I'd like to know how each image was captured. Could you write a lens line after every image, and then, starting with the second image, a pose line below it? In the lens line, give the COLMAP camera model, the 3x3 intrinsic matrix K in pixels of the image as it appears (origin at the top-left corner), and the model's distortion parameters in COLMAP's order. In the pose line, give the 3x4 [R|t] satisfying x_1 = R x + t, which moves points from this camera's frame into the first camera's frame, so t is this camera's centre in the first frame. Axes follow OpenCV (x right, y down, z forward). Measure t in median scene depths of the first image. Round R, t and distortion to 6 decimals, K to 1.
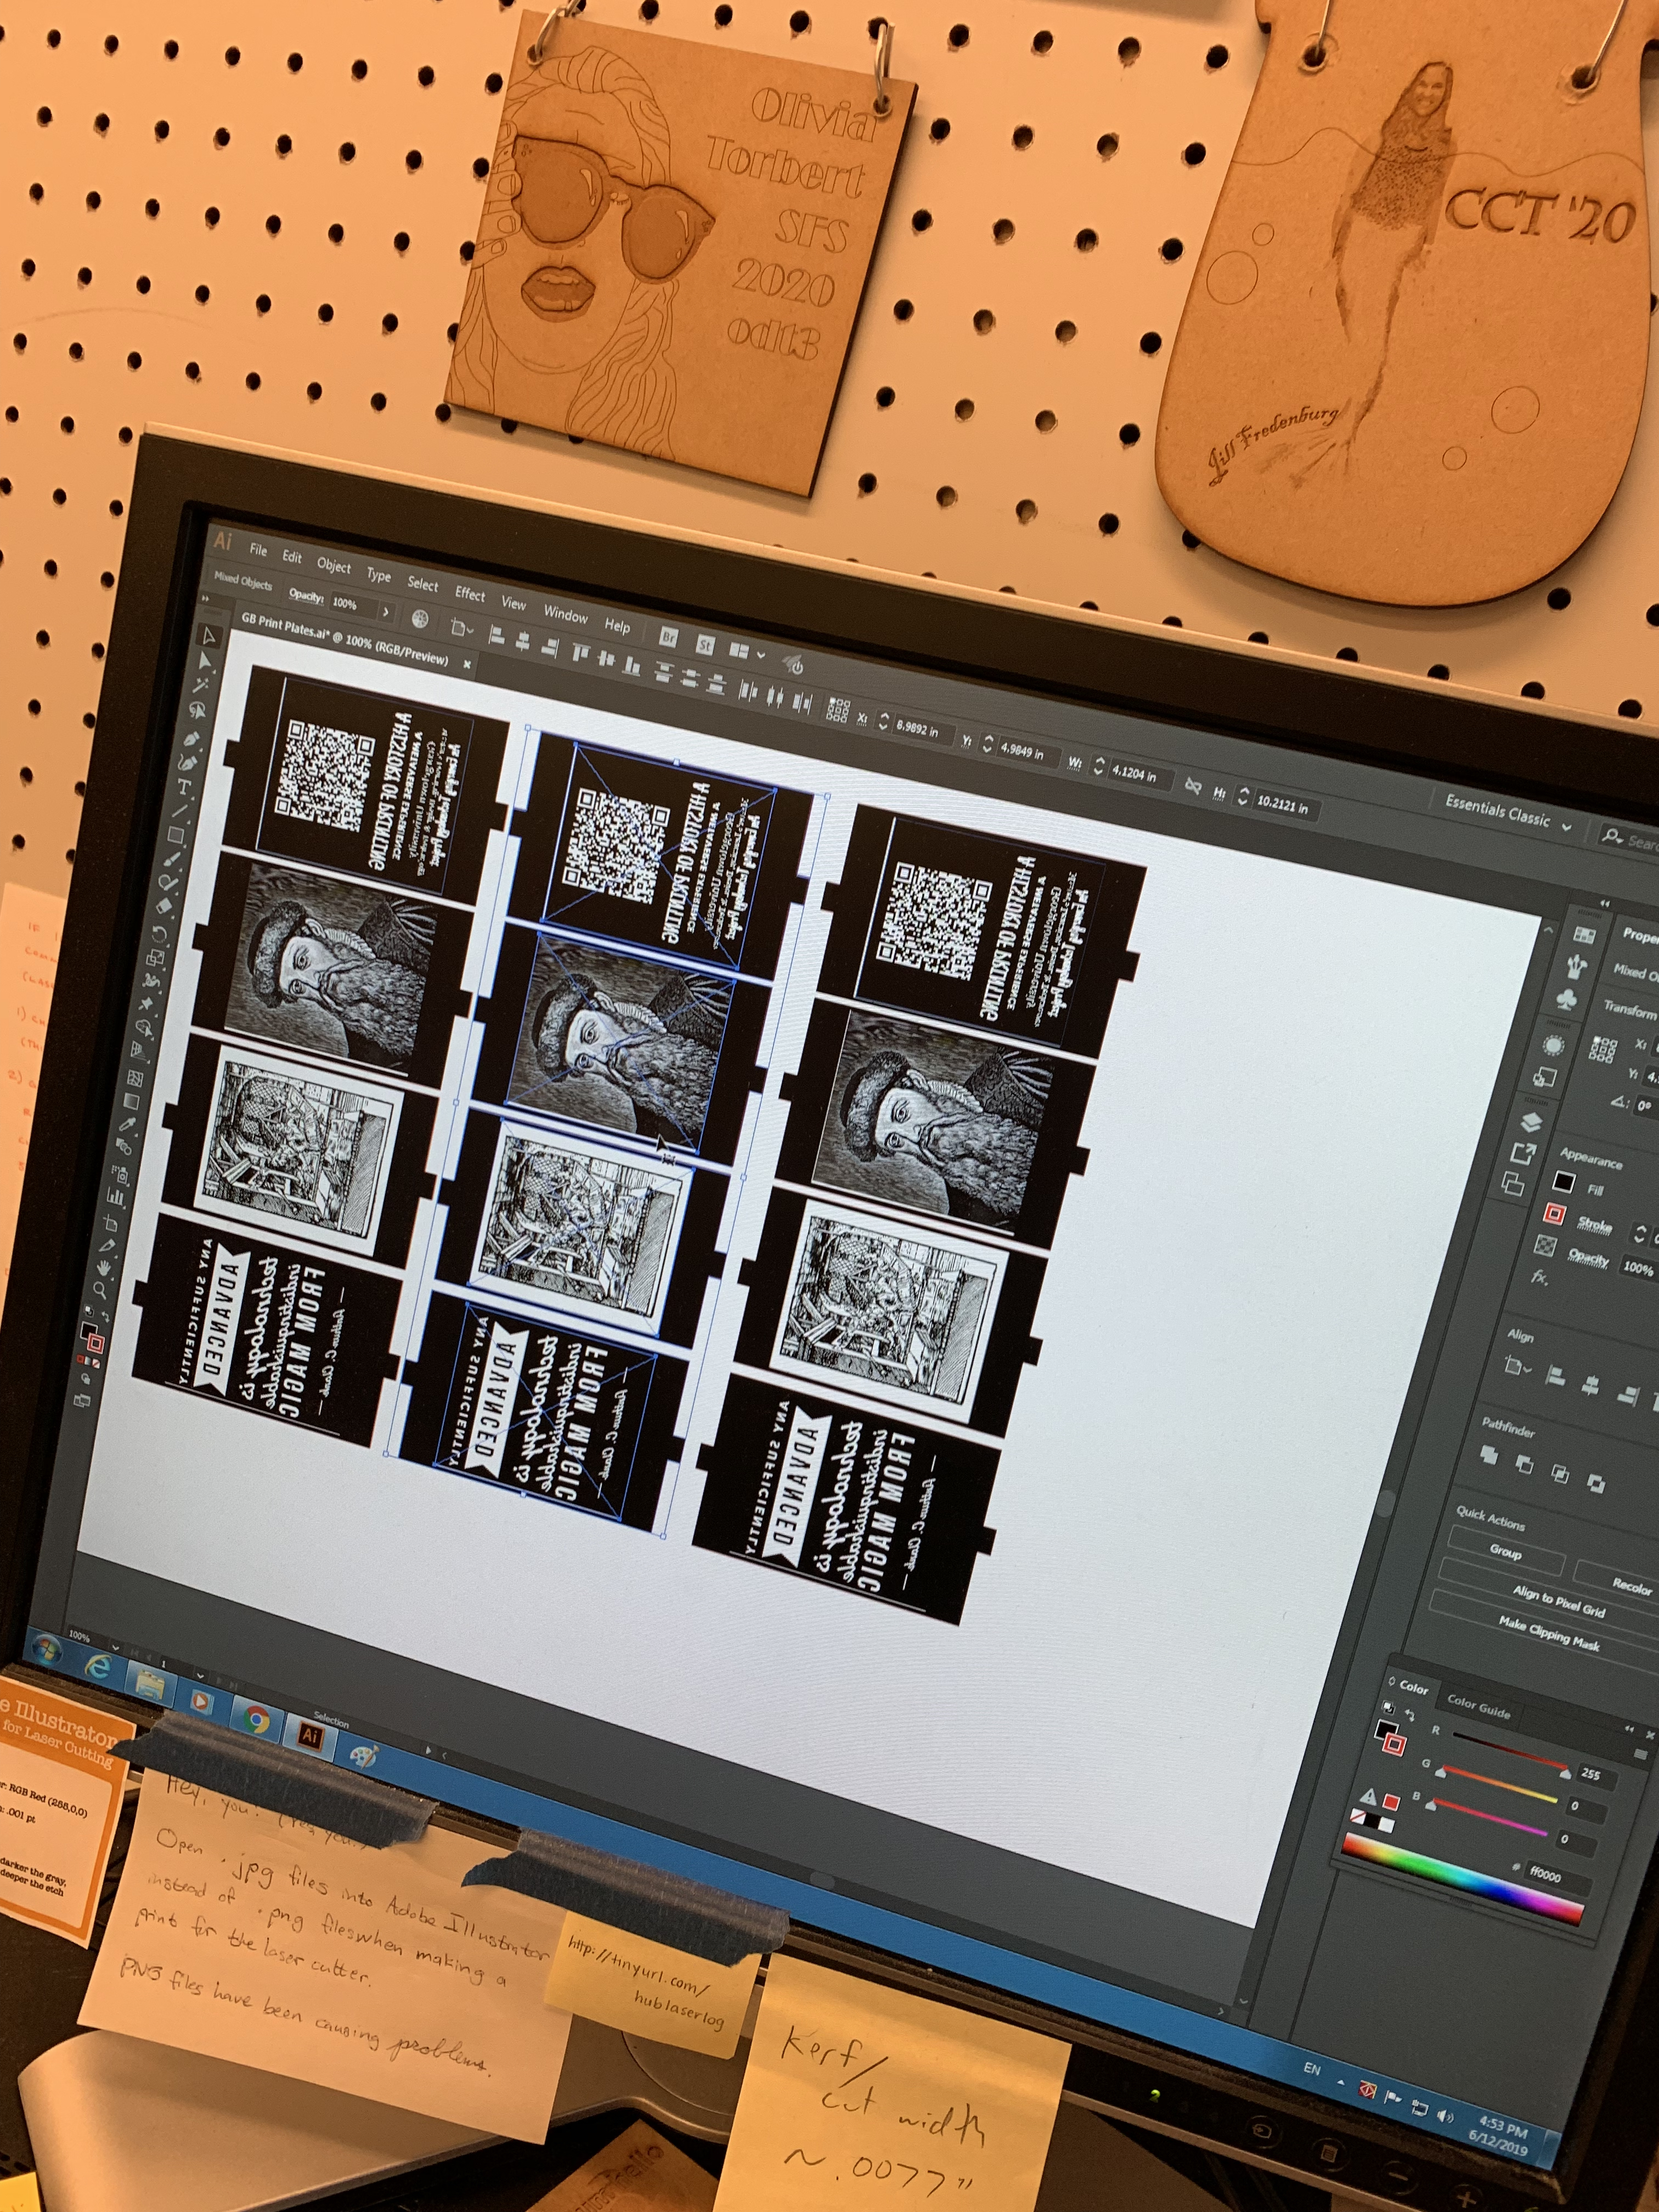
lens RADIAL K [[1672.9, 0, 834.6], [0, 1672.9, 1114.3], [0, 0, 1]] dist [0.016332, -0.019718]
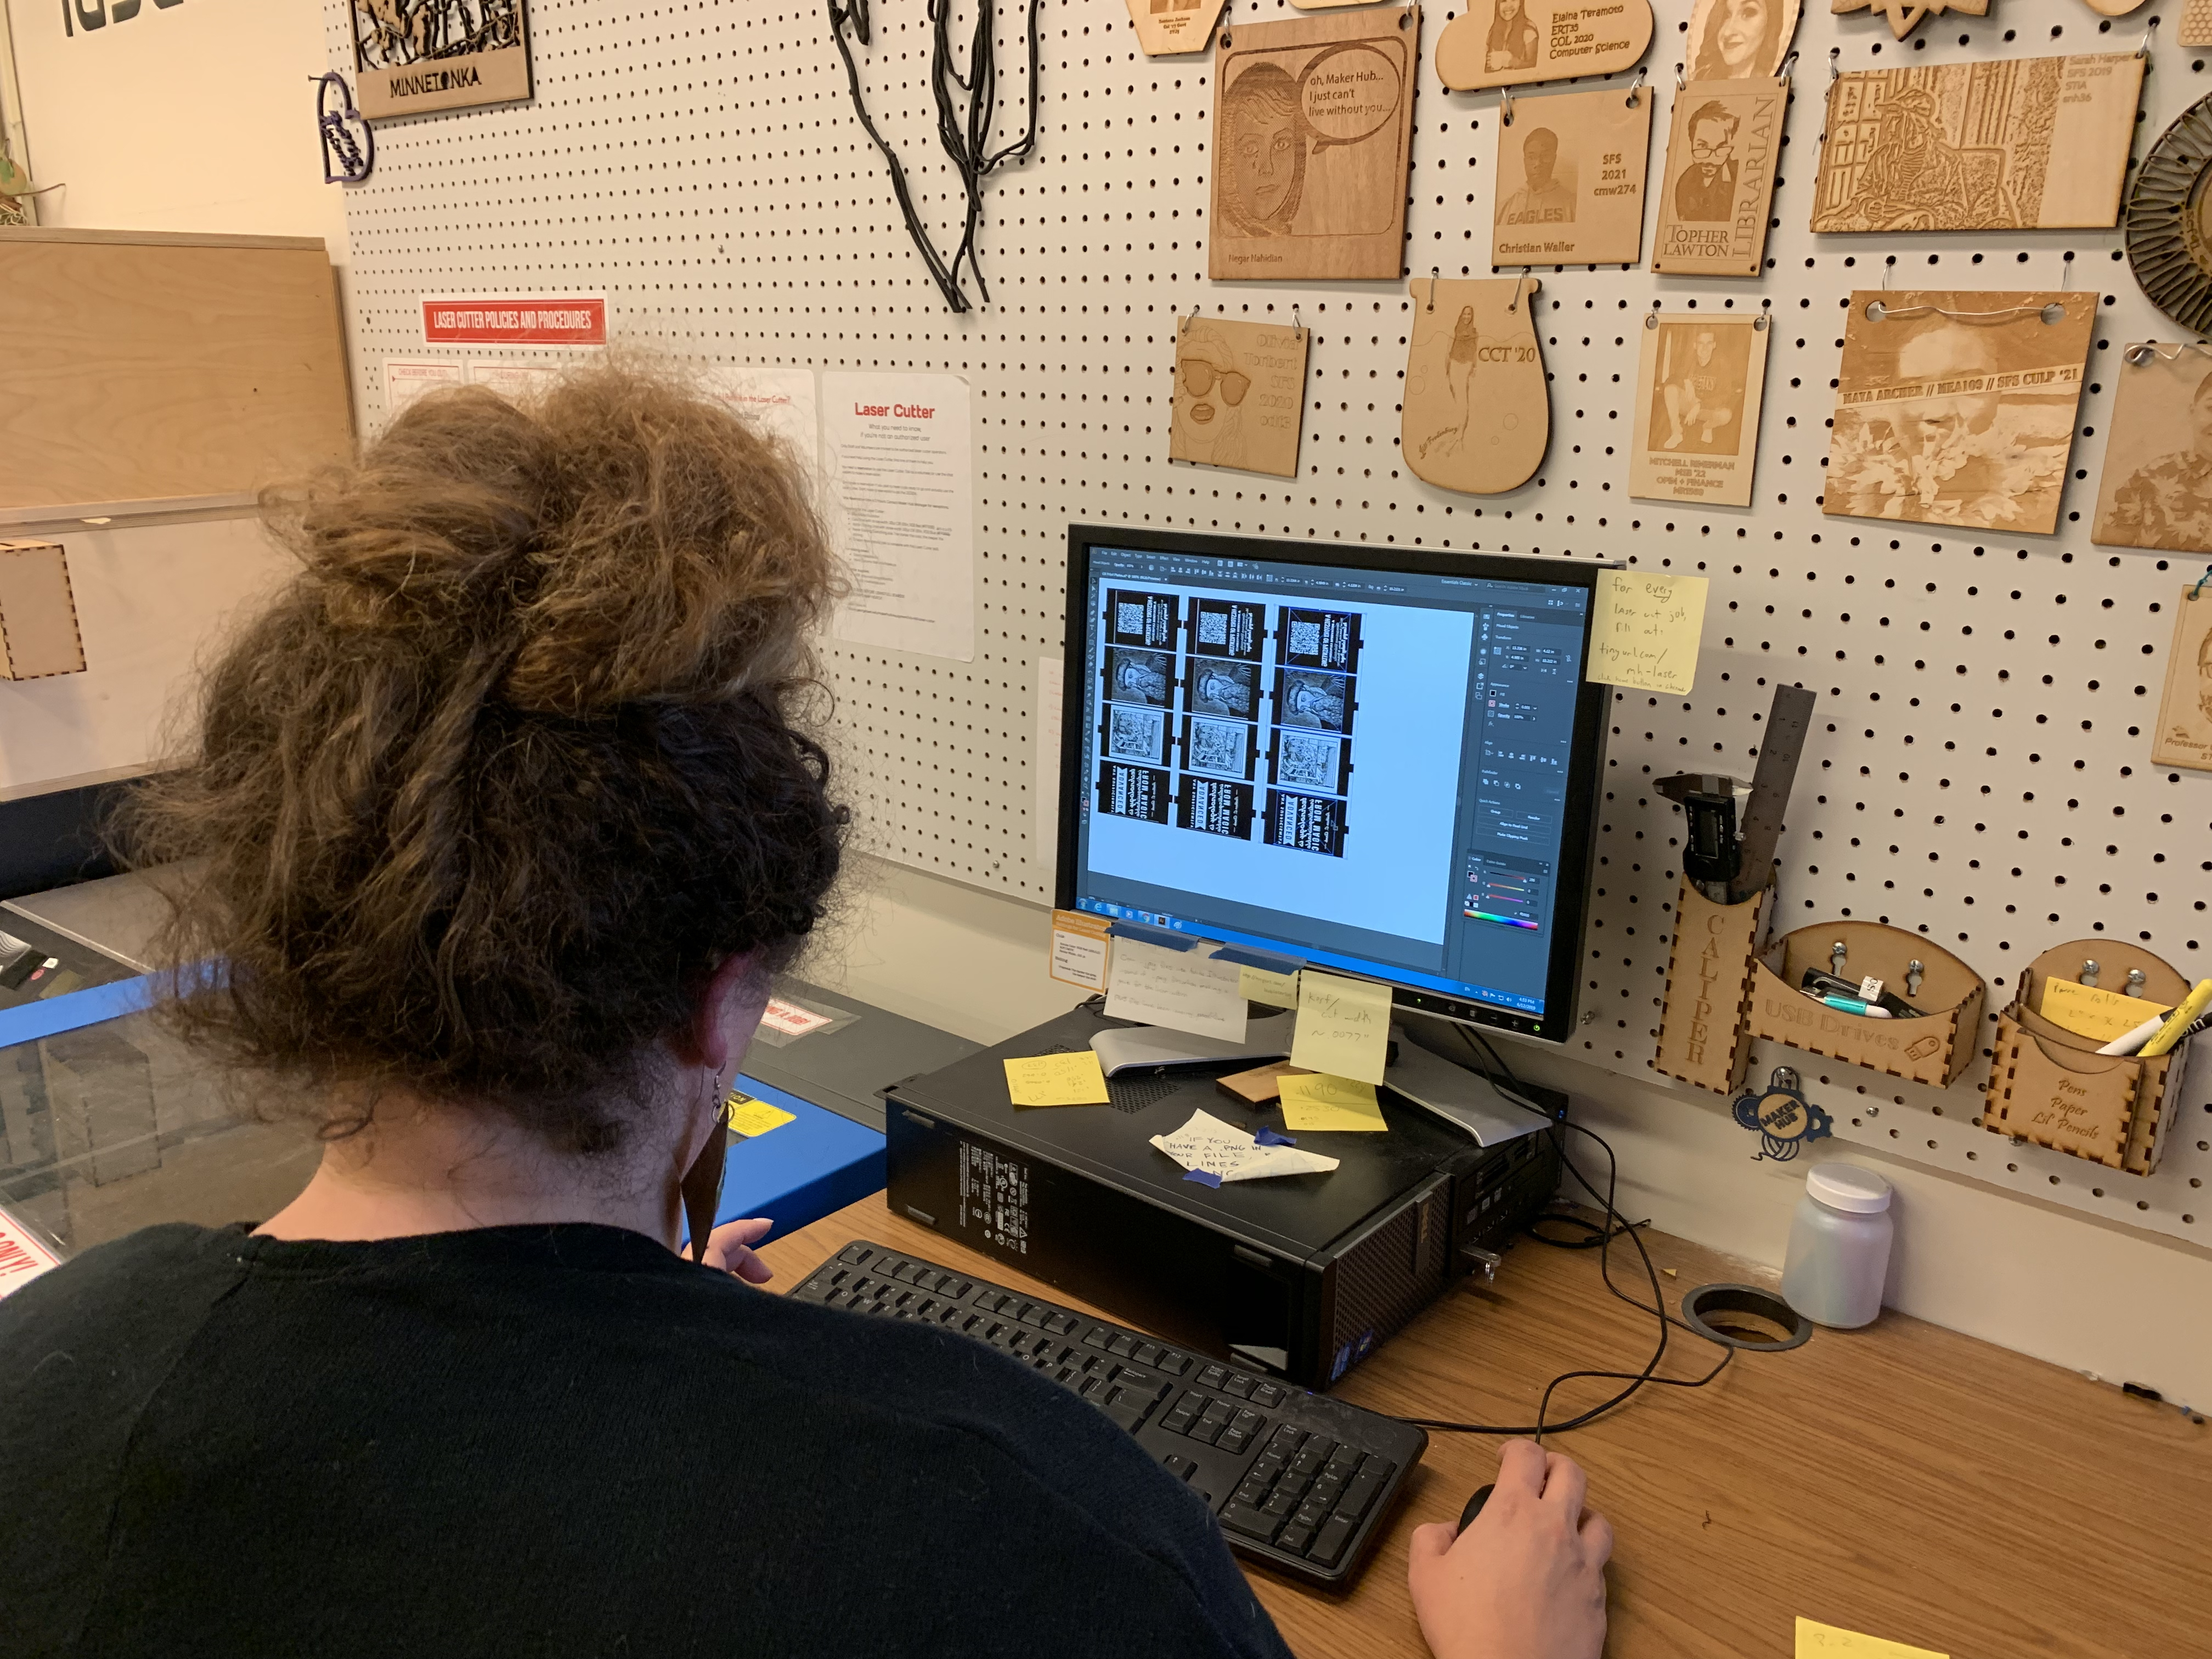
lens RADIAL K [[1672.9, 0, 1102.5], [0, 1672.9, 834.7], [0, 0, 1]] dist [0.016332, -0.019718]
pose [[0.910595, -0.094312, -0.402396, 0.919013], [0.108010, 0.994084, 0.011429, 0.173575], [0.398937, -0.053870, 0.915394, -2.029680]]
